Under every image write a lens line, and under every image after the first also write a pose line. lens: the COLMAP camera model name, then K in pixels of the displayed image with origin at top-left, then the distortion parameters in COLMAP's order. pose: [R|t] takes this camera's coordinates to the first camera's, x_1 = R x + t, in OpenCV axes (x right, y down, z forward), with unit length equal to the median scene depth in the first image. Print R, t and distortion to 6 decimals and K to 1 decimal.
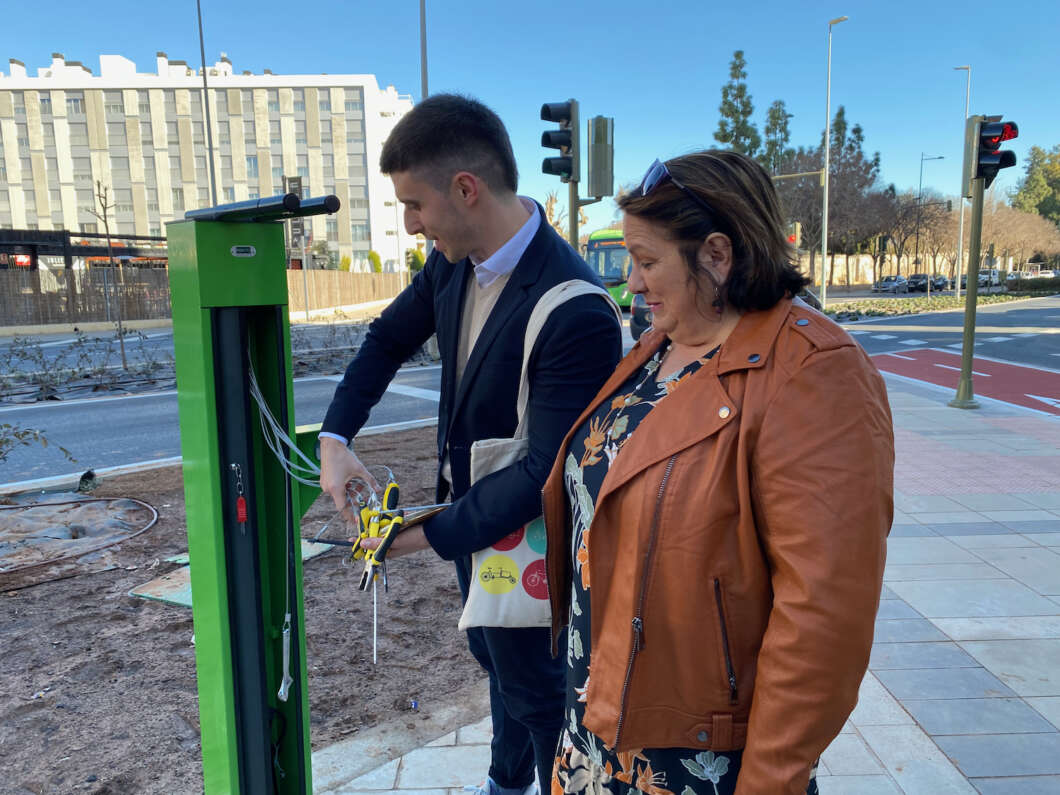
lens RADIAL K [[808.2, 0, 548.6], [0, 808.2, 380.7], [0, 0, 1]] dist [0.000501, 0.004850]
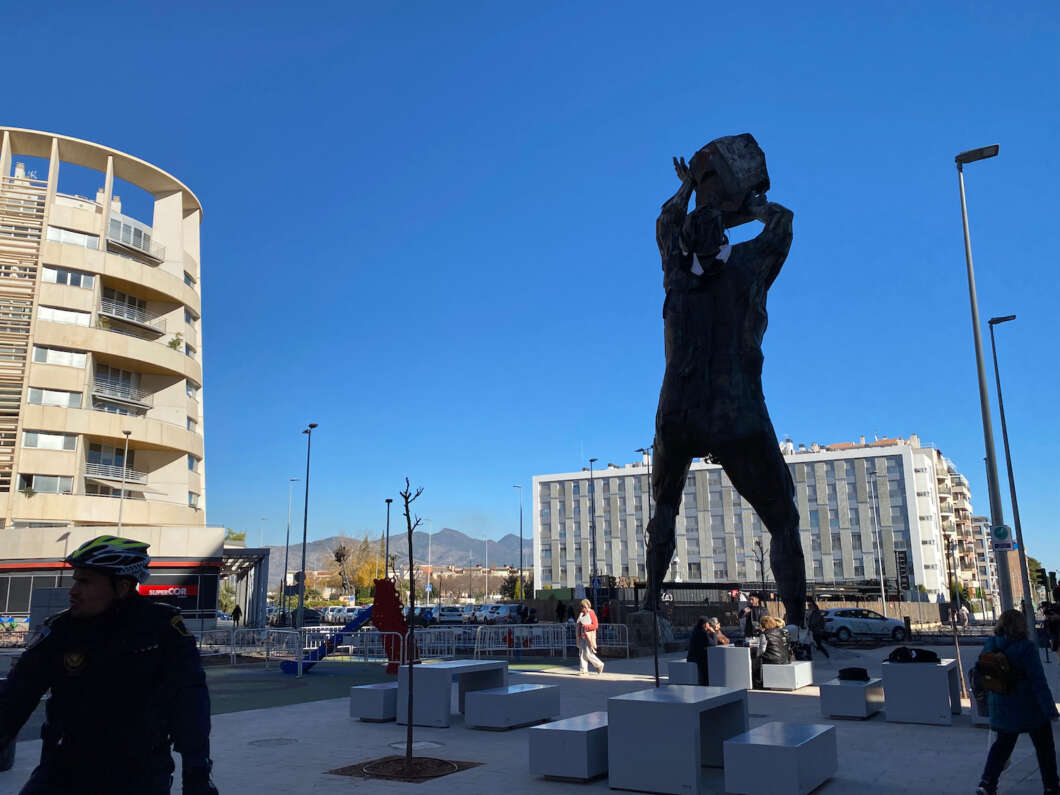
lens RADIAL K [[916.2, 0, 505.4], [0, 916.2, 386.6], [0, 0, 1]] dist [0.011181, -0.038495]
pose [[0.836291, -0.112819, -0.536553, 0.048254], [-0.083285, 0.941106, -0.327694, 0.079898], [0.541923, 0.318734, 0.777643, -0.632718]]
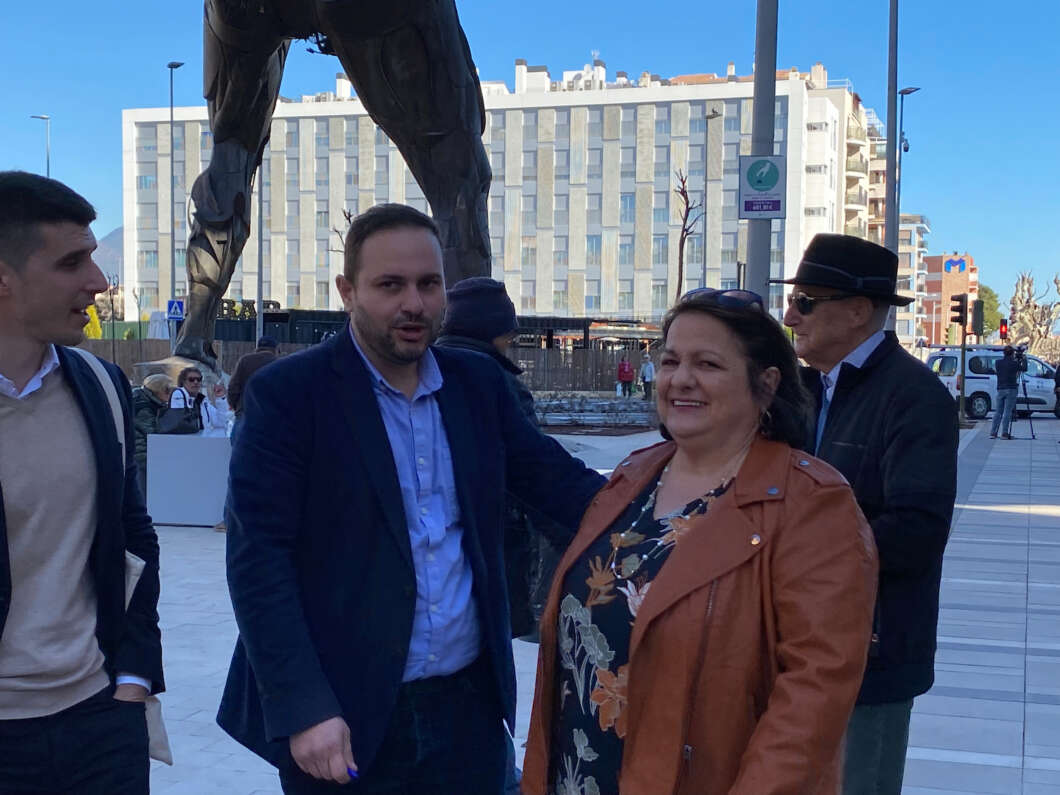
lens RADIAL K [[1645.1, 0, 450.7], [0, 1645.1, 422.1], [0, 0, 1]] dist [0.077265, 0.000000]
pose [[0.928229, 0.041486, -0.369690, 0.059339], [-0.074599, 0.994335, -0.075721, 0.069797], [0.364454, 0.097865, 0.926065, -0.543314]]
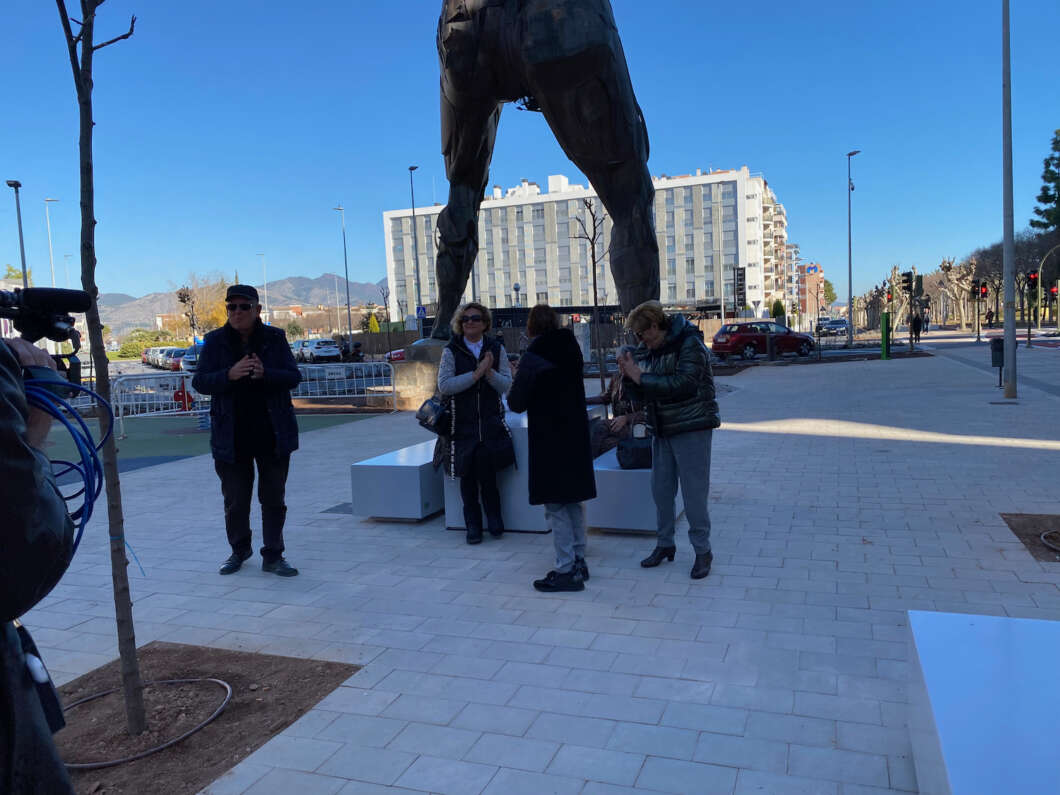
lens RADIAL K [[808.2, 0, 524.9], [0, 808.2, 400.6], [0, 0, 1]] dist [0.000501, 0.004850]
pose [[0.916283, 0.006594, -0.400477, -0.014524], [-0.020203, 0.999353, -0.029770, 0.056950], [0.400021, 0.035369, 0.915823, -0.434508]]
